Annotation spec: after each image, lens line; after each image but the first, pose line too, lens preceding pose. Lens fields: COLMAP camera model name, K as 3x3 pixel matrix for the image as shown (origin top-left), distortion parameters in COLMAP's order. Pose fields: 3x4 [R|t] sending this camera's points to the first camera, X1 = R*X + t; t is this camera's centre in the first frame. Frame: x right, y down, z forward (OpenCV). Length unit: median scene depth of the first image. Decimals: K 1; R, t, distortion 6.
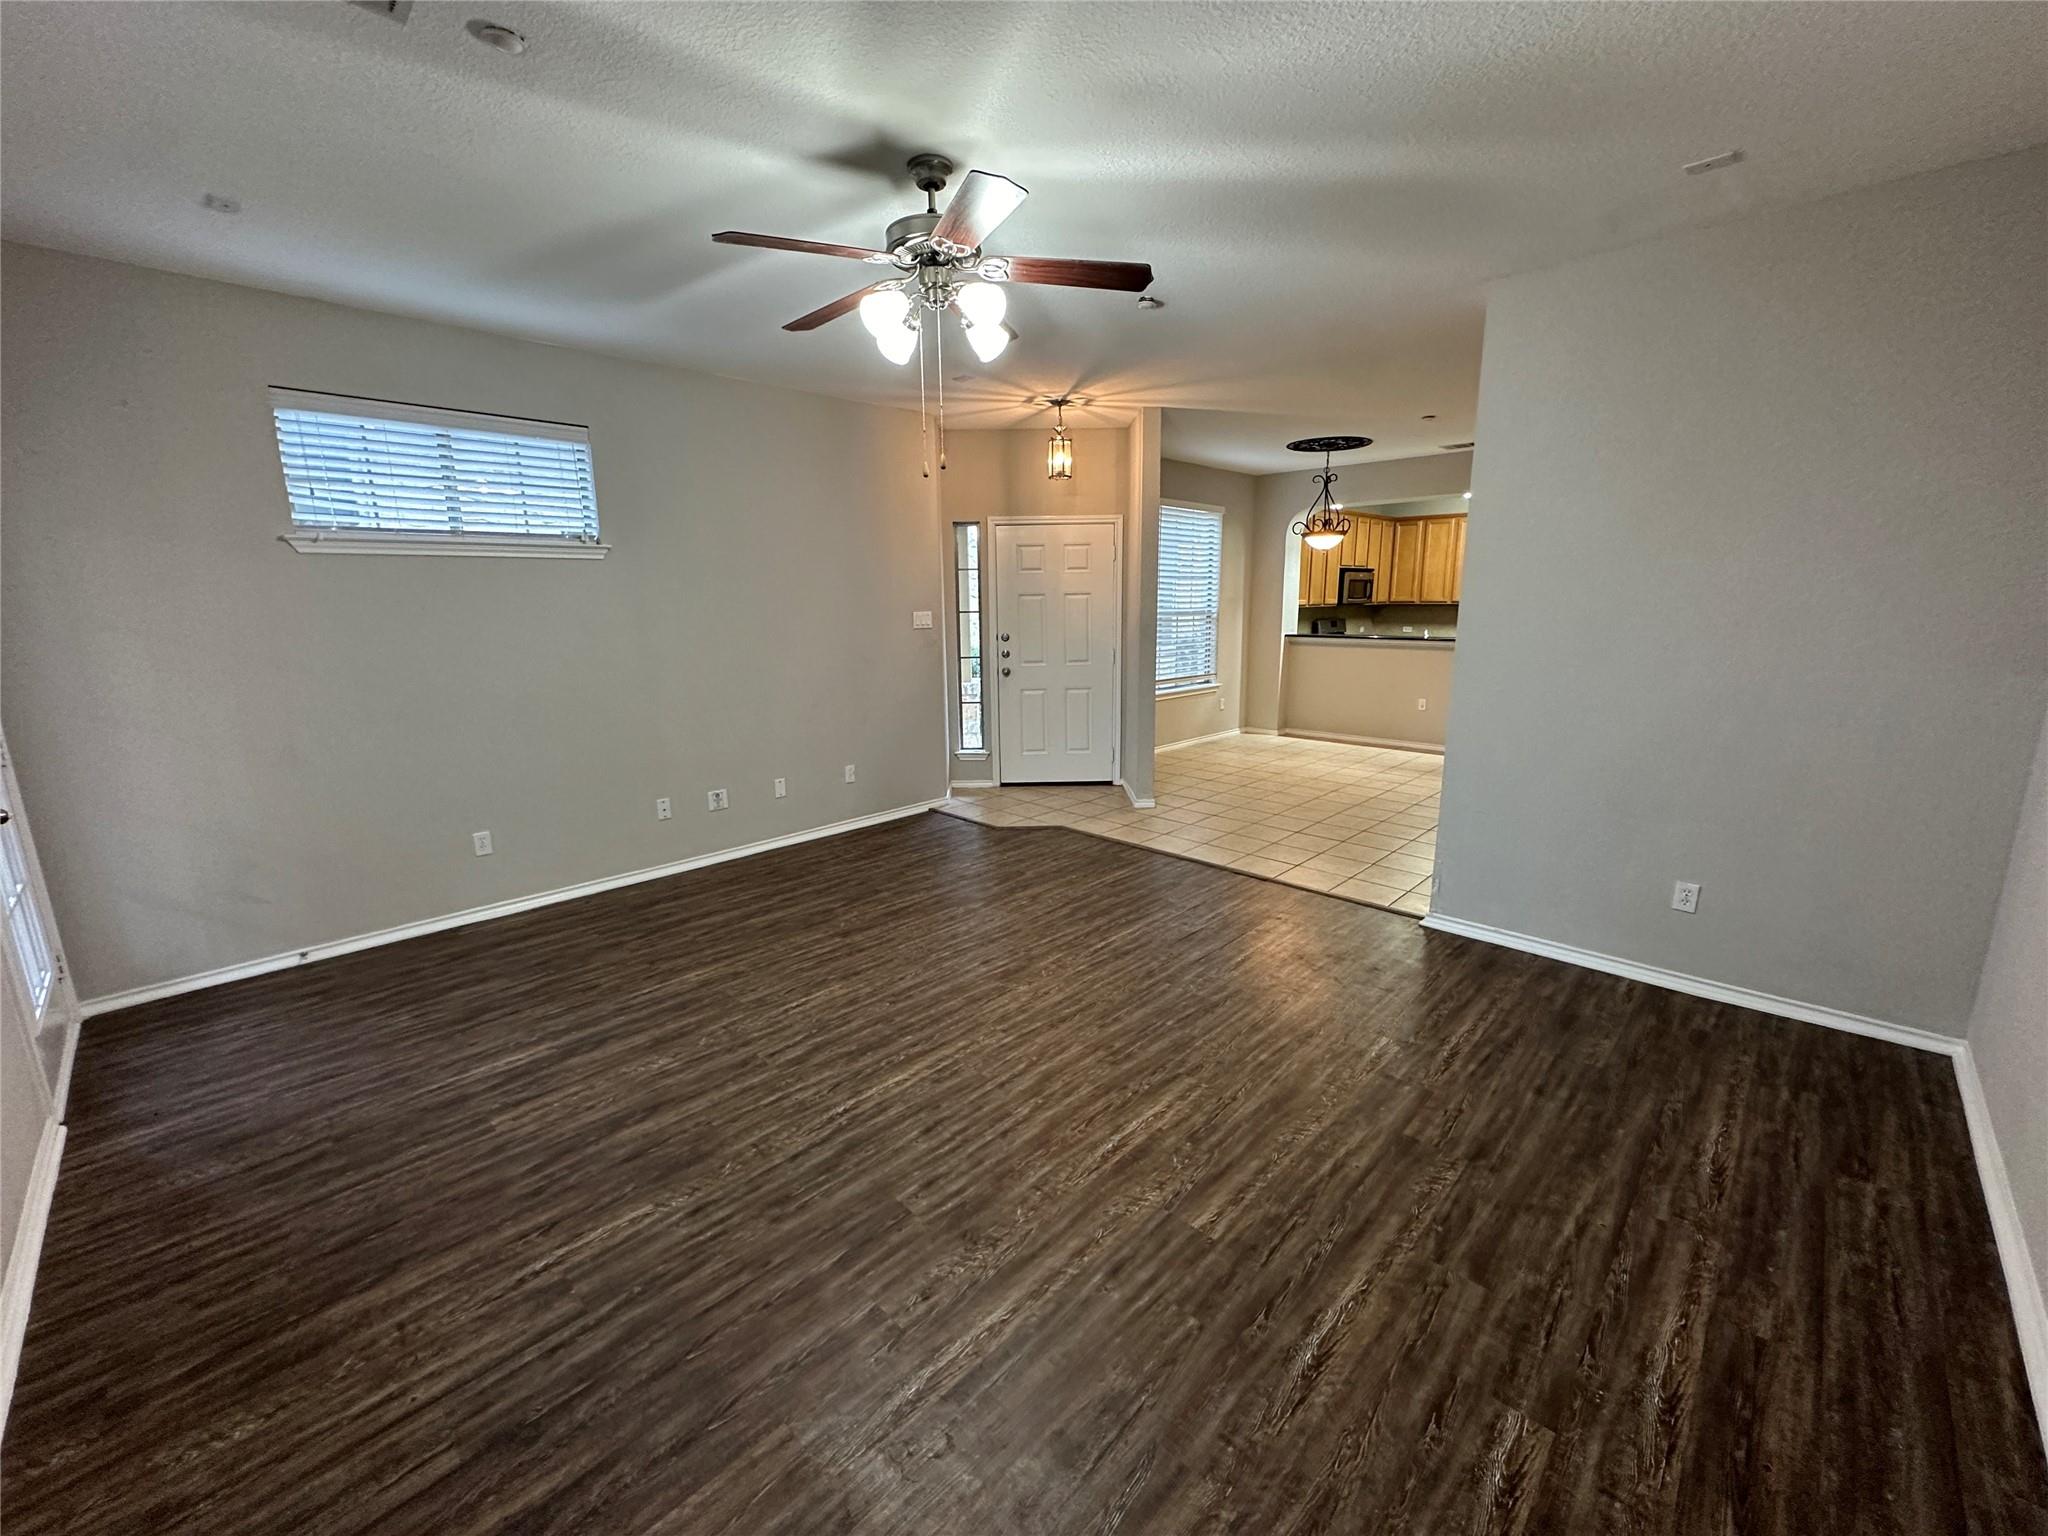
lens RADIAL K [[821.2, 0, 1025.2], [0, 821.2, 774.8], [0, 0, 1]] dist [-0.002164, 0.000772]
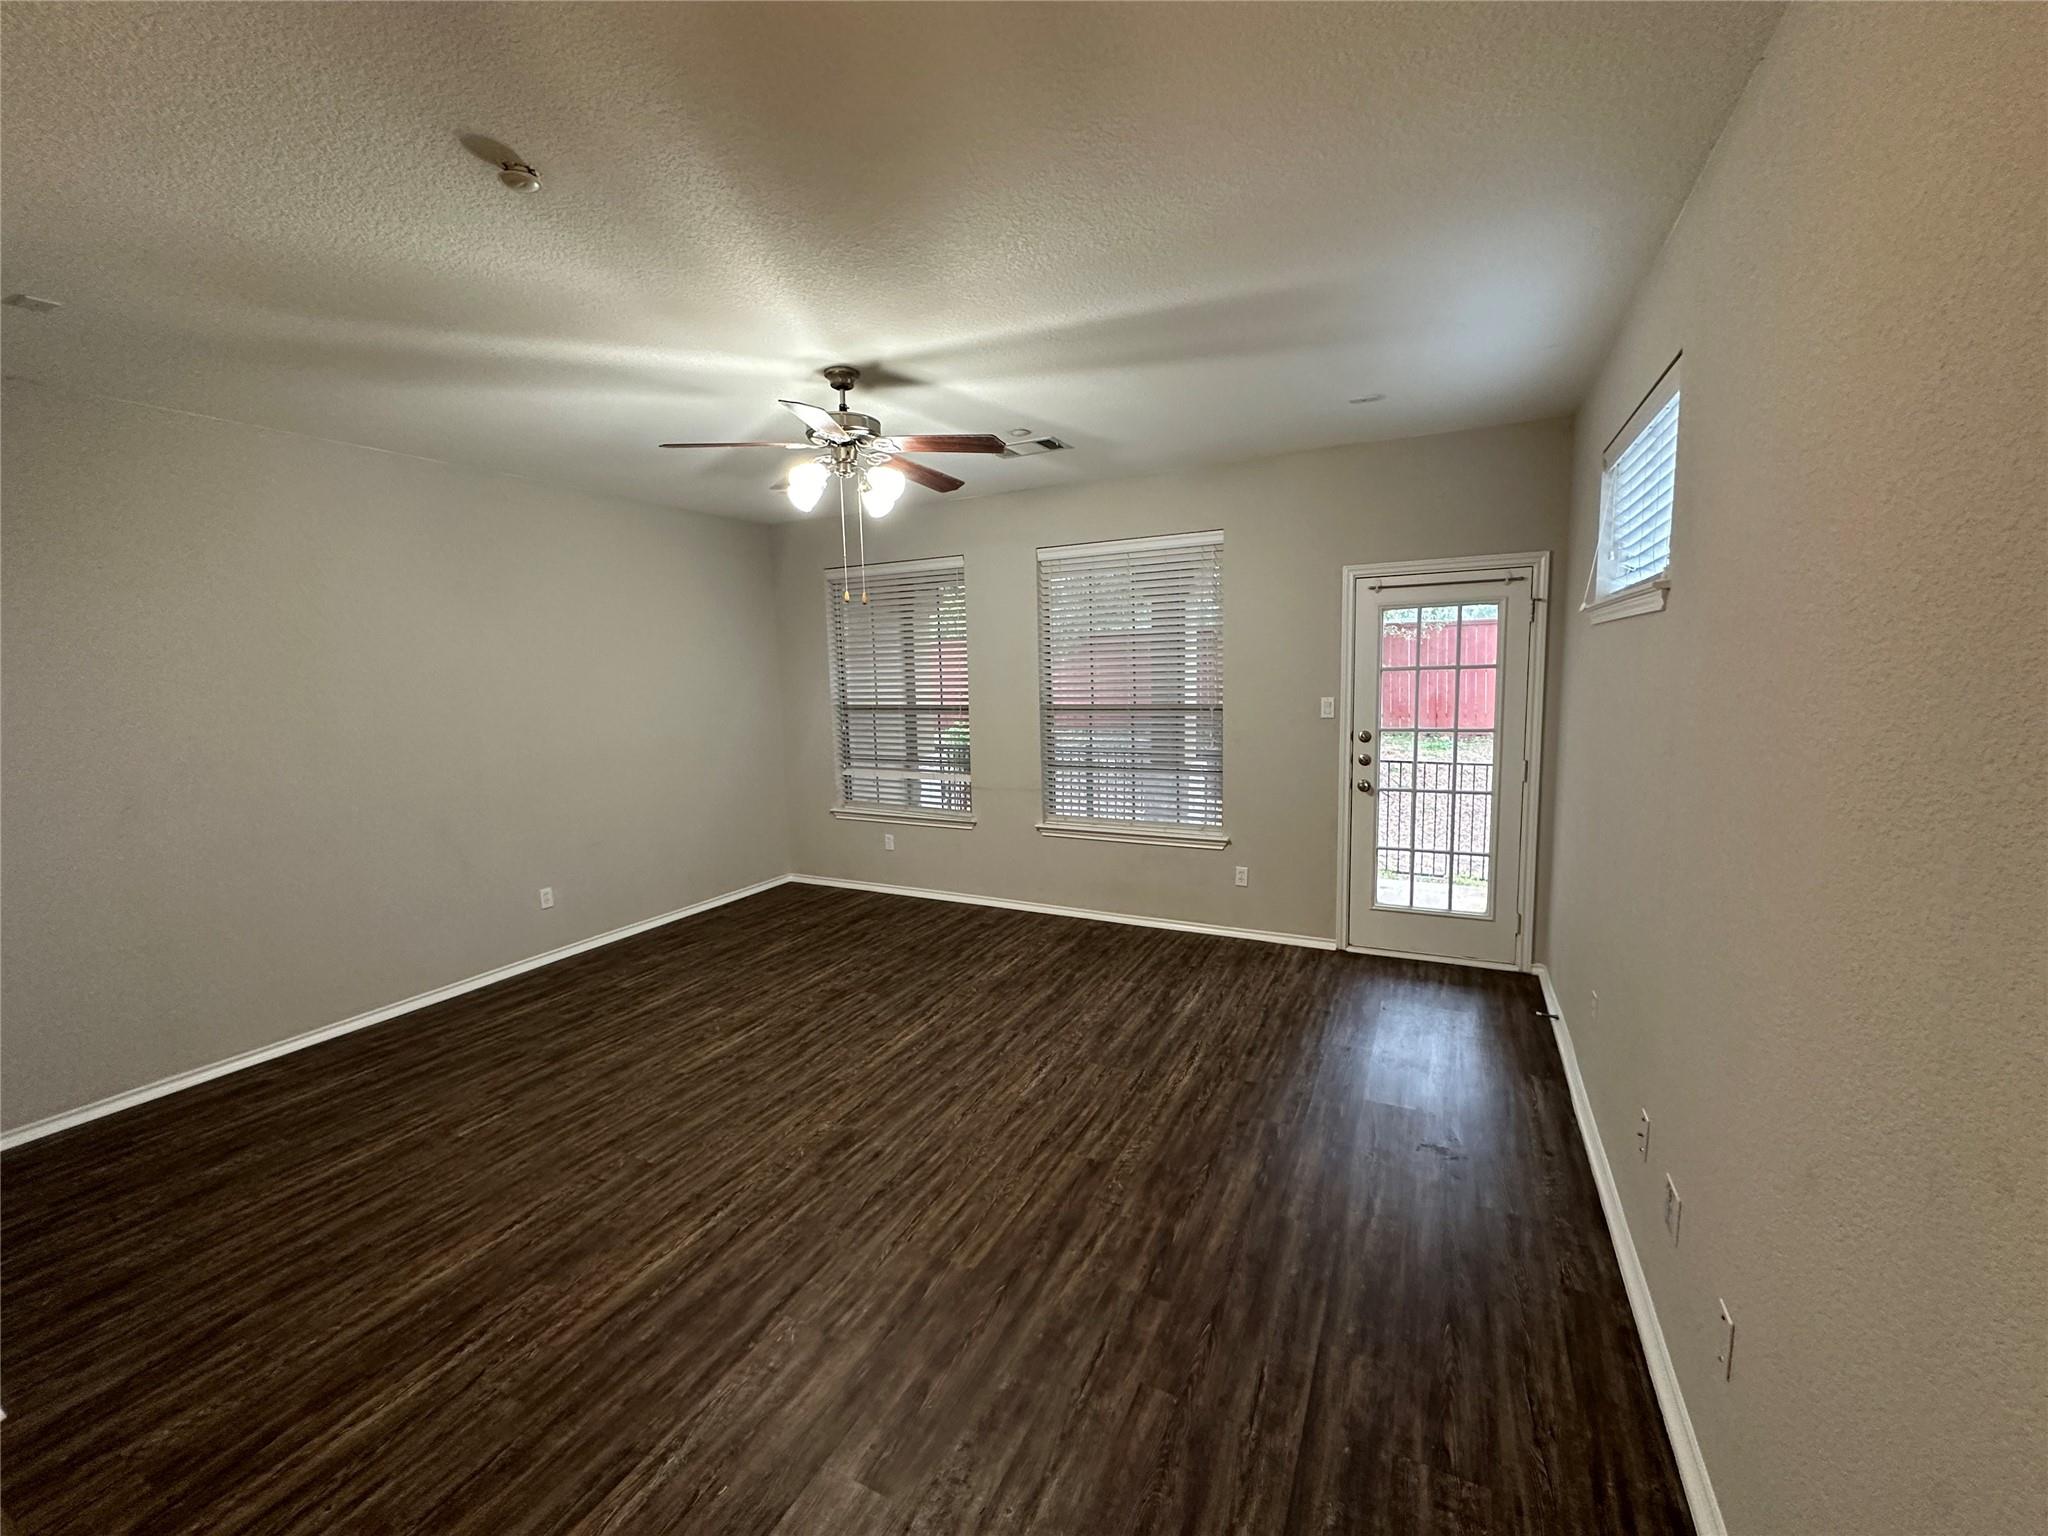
lens RADIAL K [[821.2, 0, 1022.3], [0, 821.2, 762.2], [0, 0, 1]] dist [-0.002164, 0.000772]
pose [[-0.956184, 0.070437, -0.284166, 0.021457], [-0.024345, 0.948135, 0.316934, -0.500784], [0.291751, 0.309965, -0.904877, 2.122485]]
